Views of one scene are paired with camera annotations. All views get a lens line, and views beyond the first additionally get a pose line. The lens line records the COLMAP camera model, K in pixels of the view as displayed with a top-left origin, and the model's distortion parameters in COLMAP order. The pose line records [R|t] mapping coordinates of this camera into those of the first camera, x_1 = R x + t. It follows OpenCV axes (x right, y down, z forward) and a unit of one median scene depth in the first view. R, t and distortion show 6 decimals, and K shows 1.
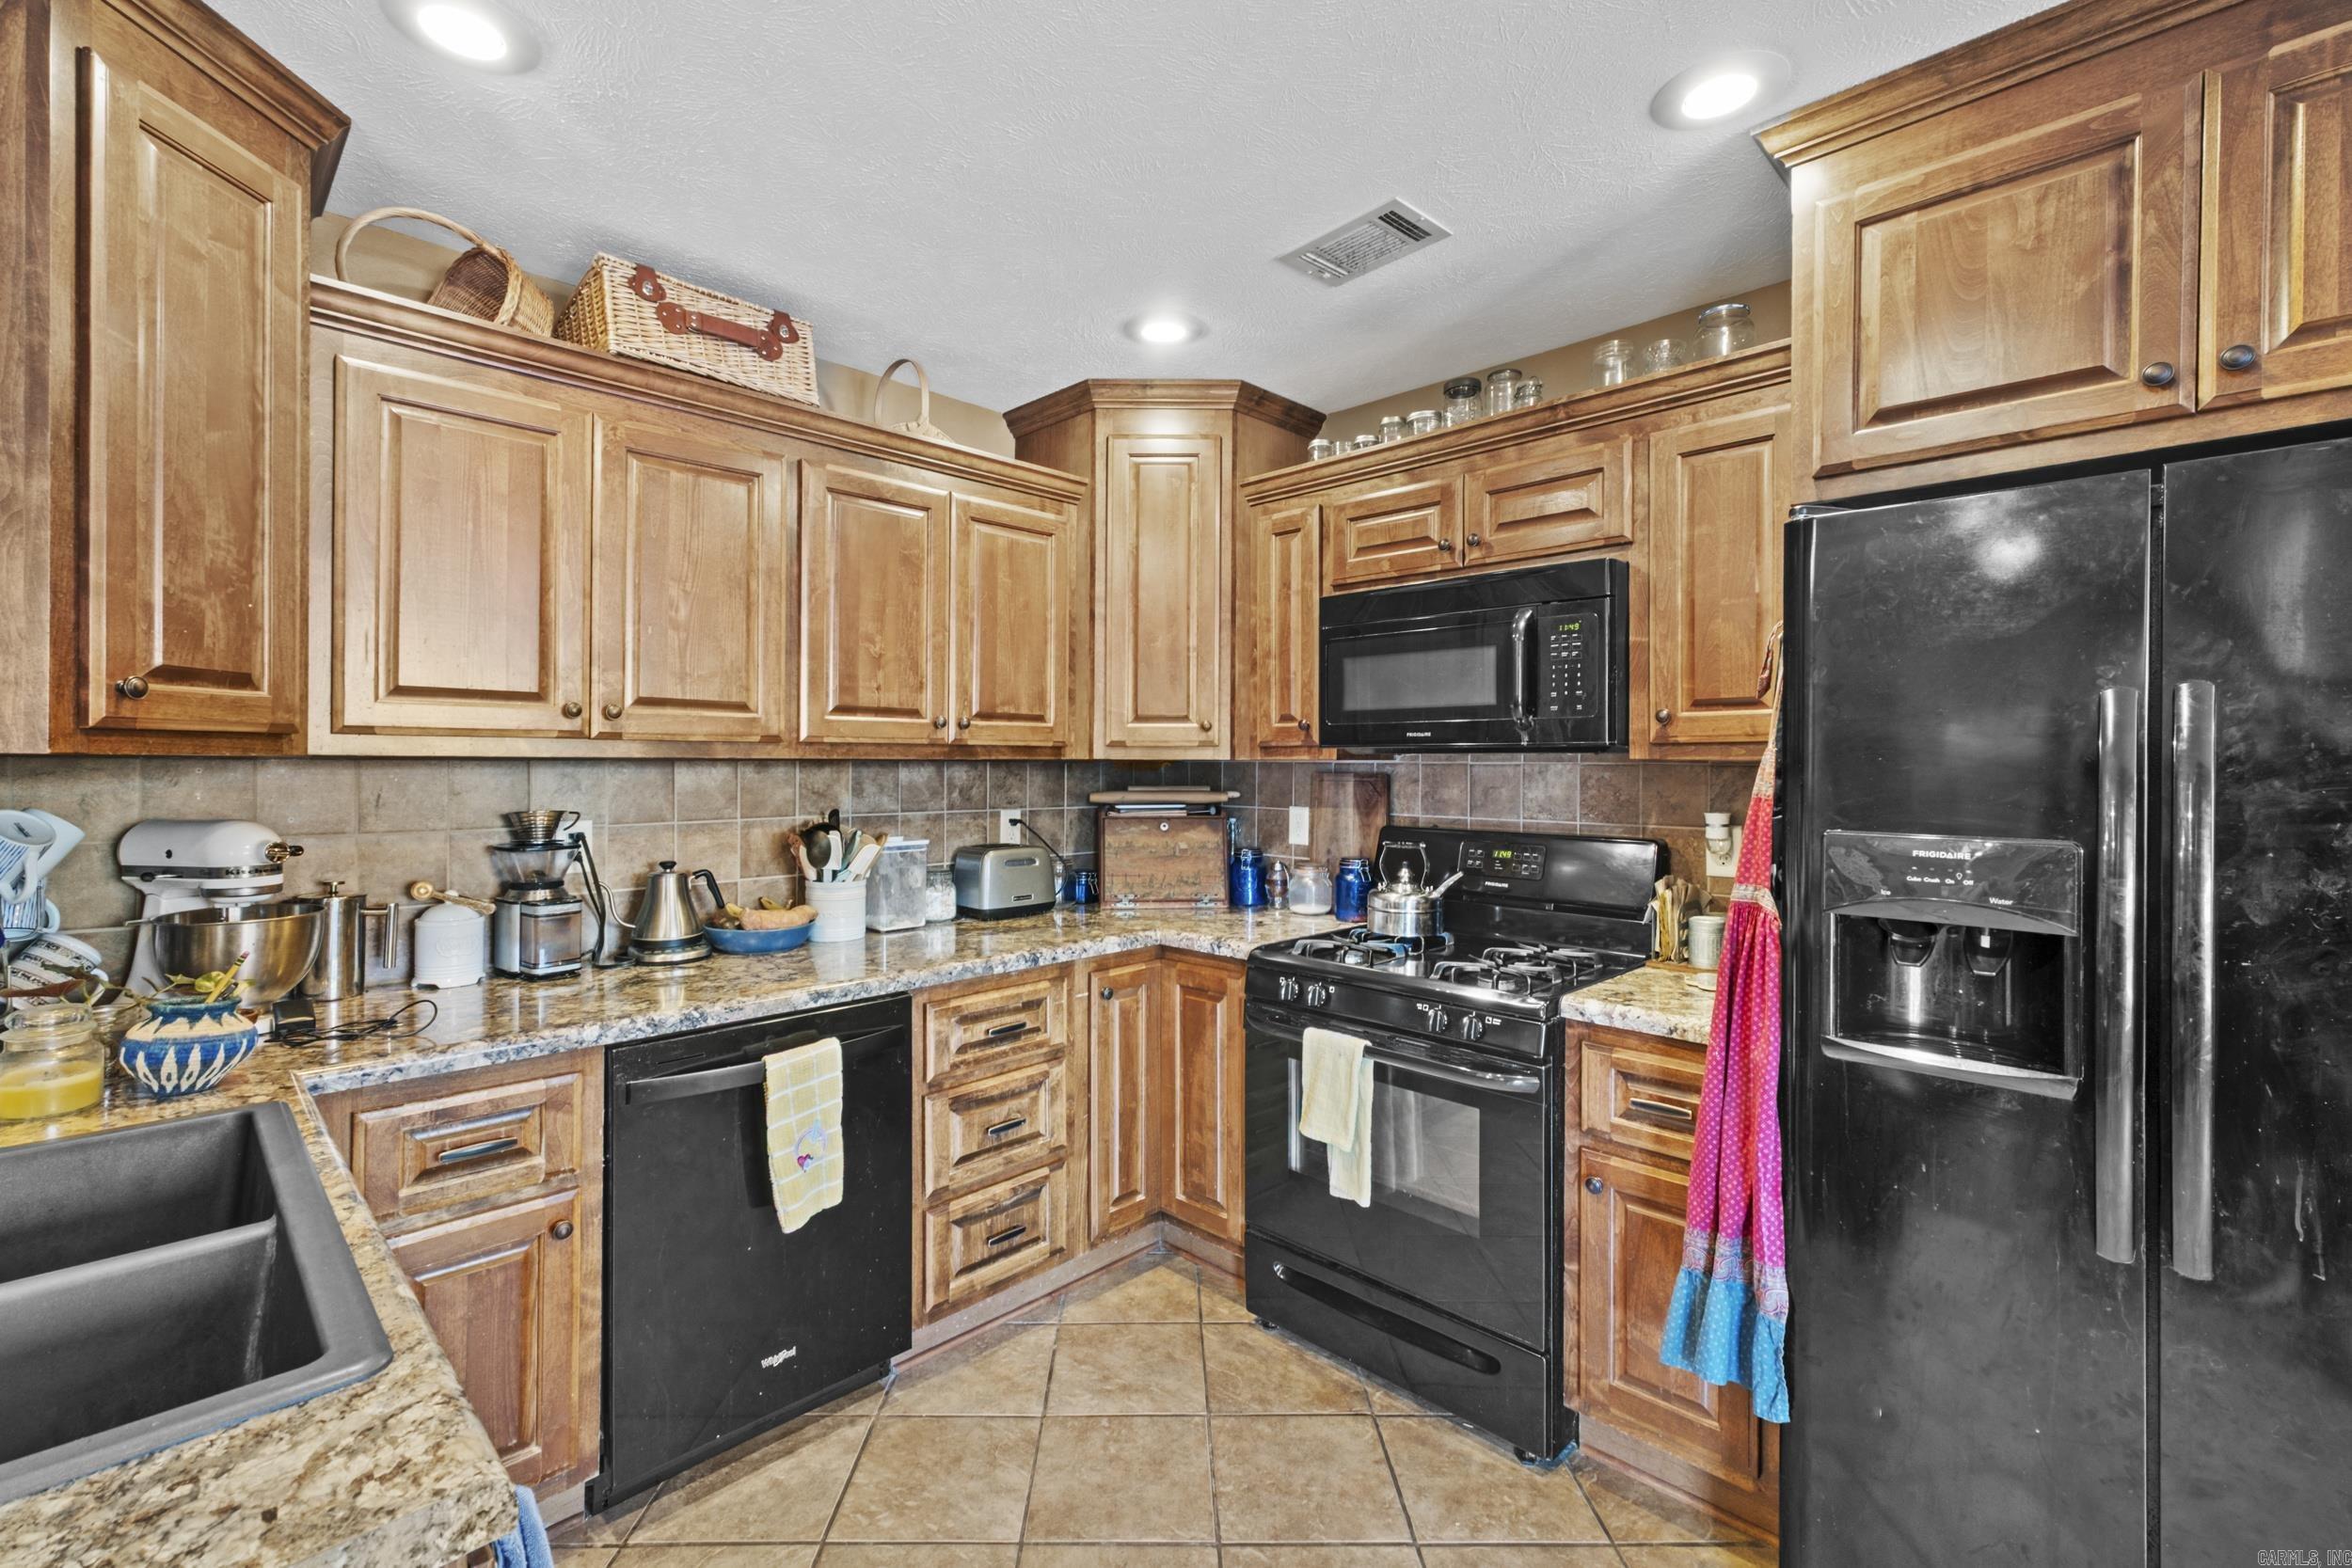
lens RADIAL K [[1015.3, 0, 1168.9], [0, 1015.3, 762.8], [0, 0, 1]] dist [0.004020, 0.000501]
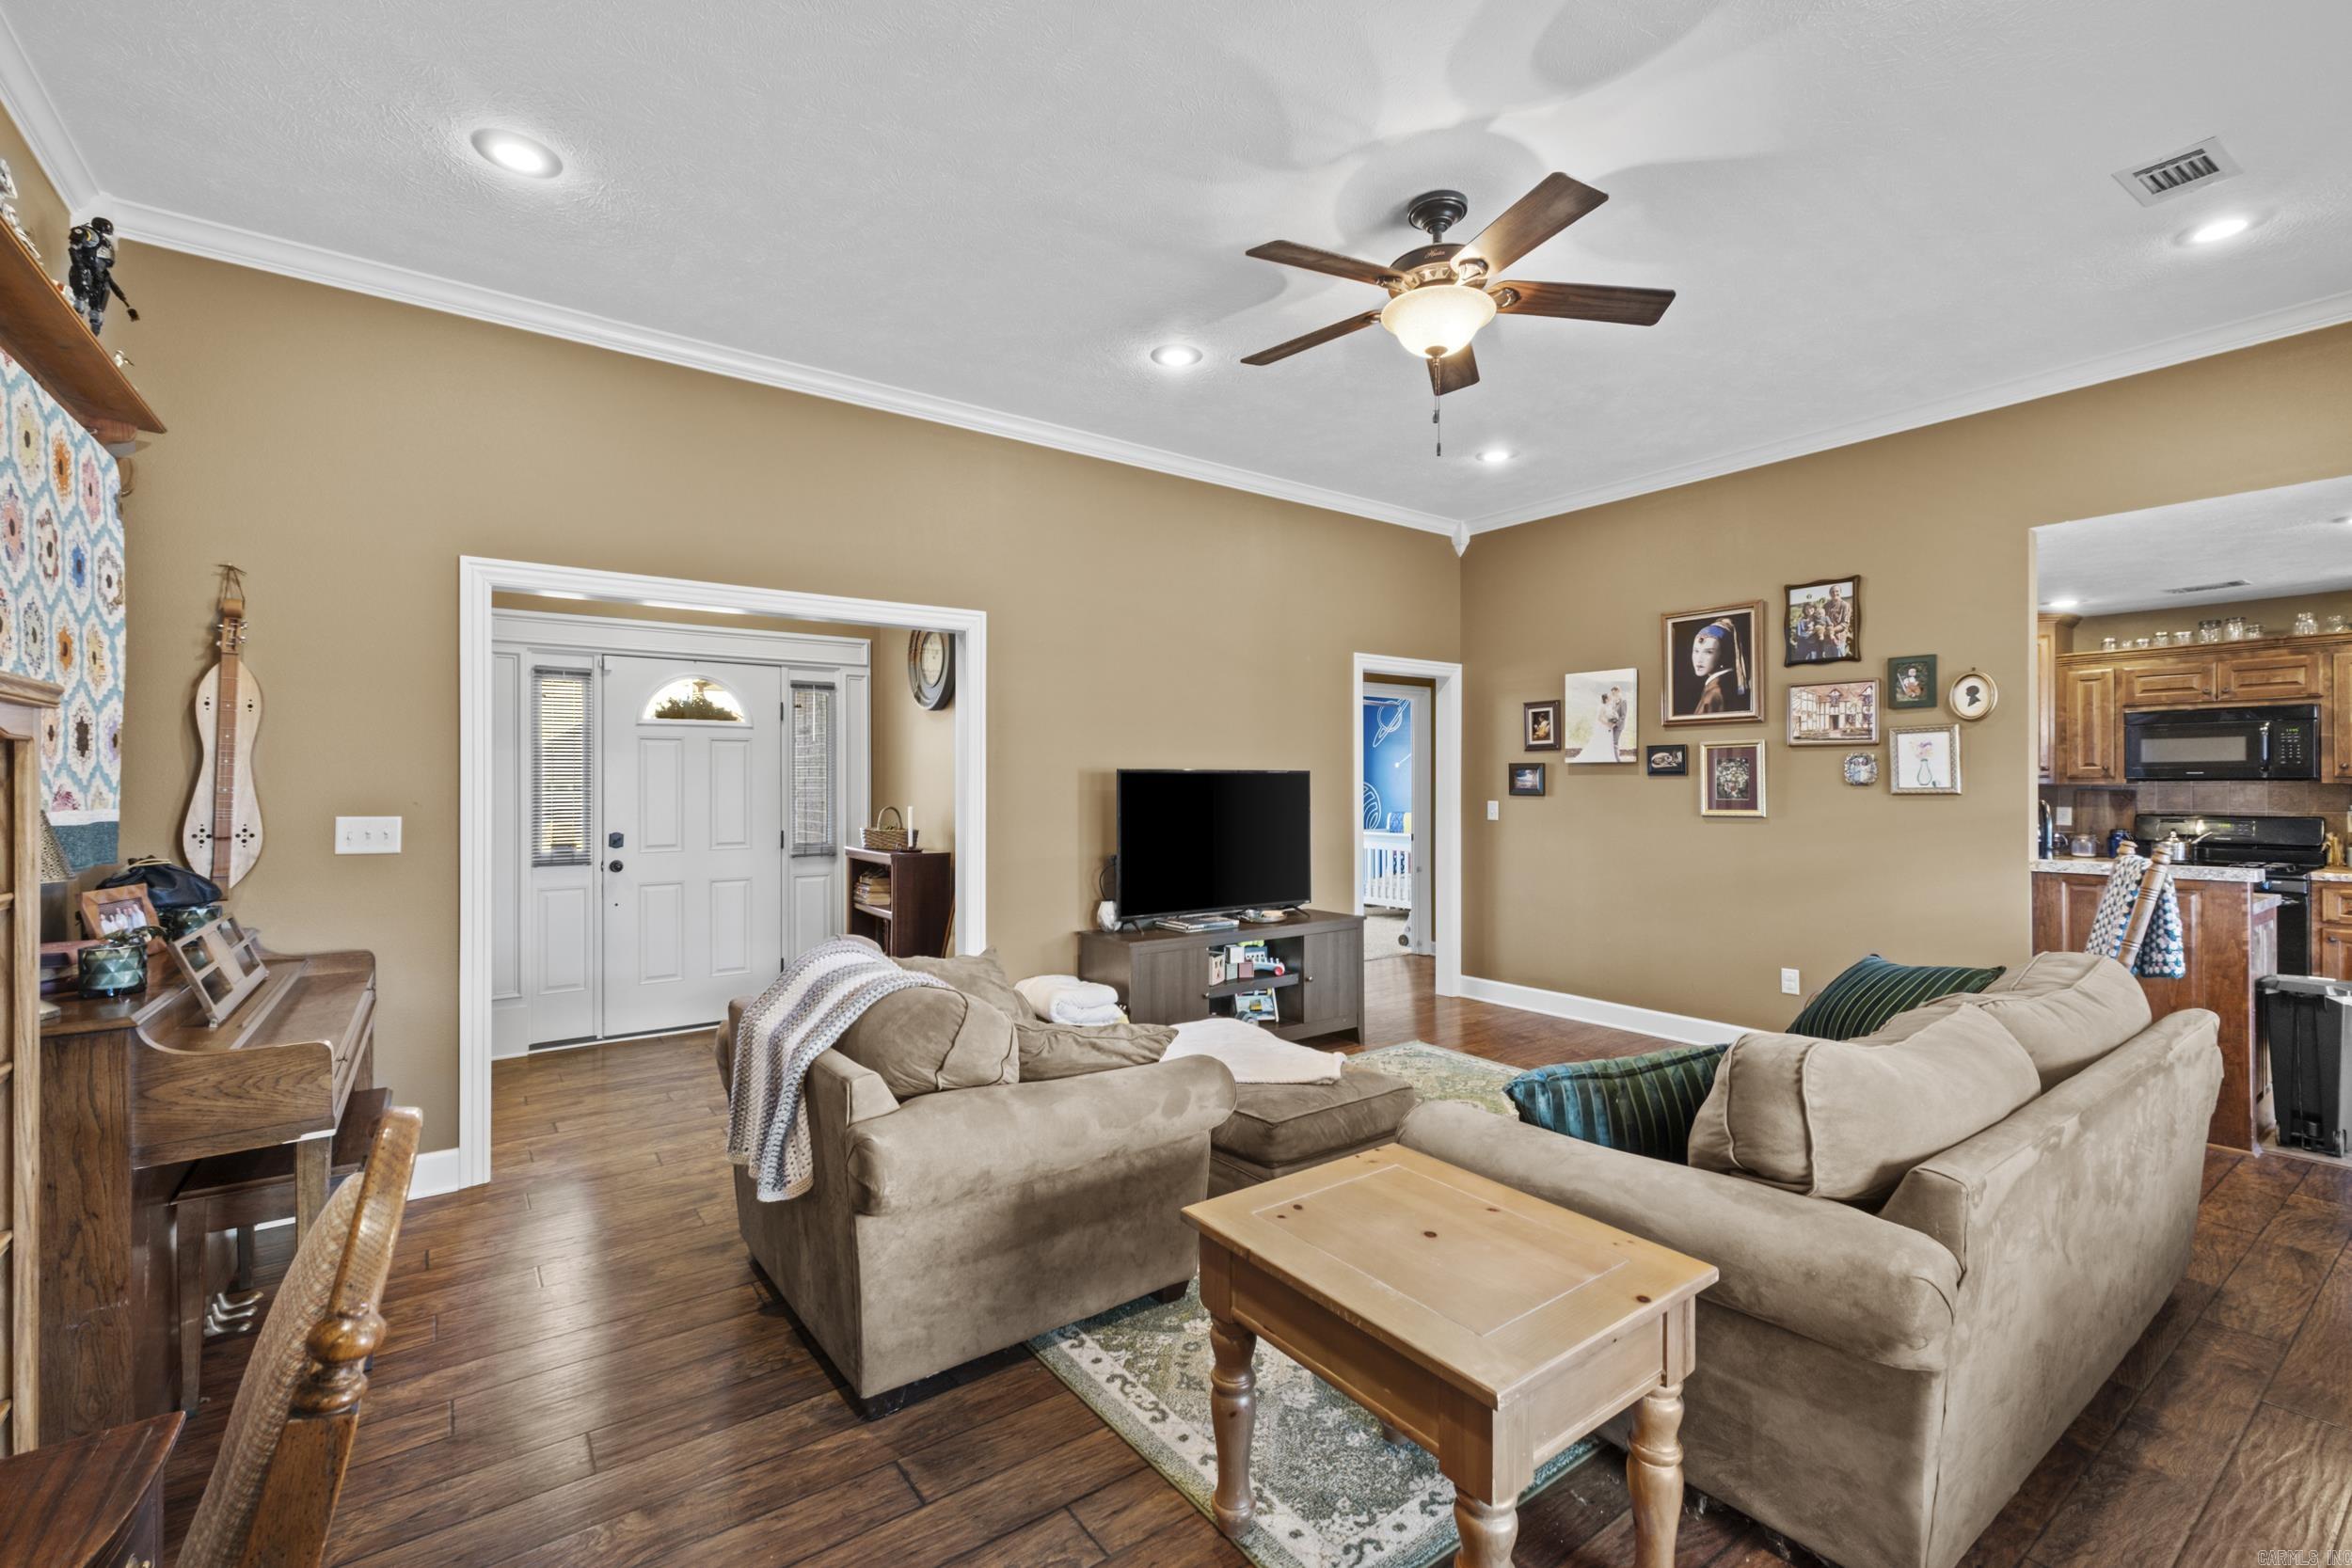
lens RADIAL K [[1016.1, 0, 1176.0], [0, 1016.1, 784.0], [0, 0, 1]] dist [0.004933, 0.000402]
pose [[0.987775, -0.002781, -0.155862, -1.908179], [0.002215, 0.999990, -0.003805, 0.001525], [0.155871, 0.003413, 0.987772, -1.894262]]
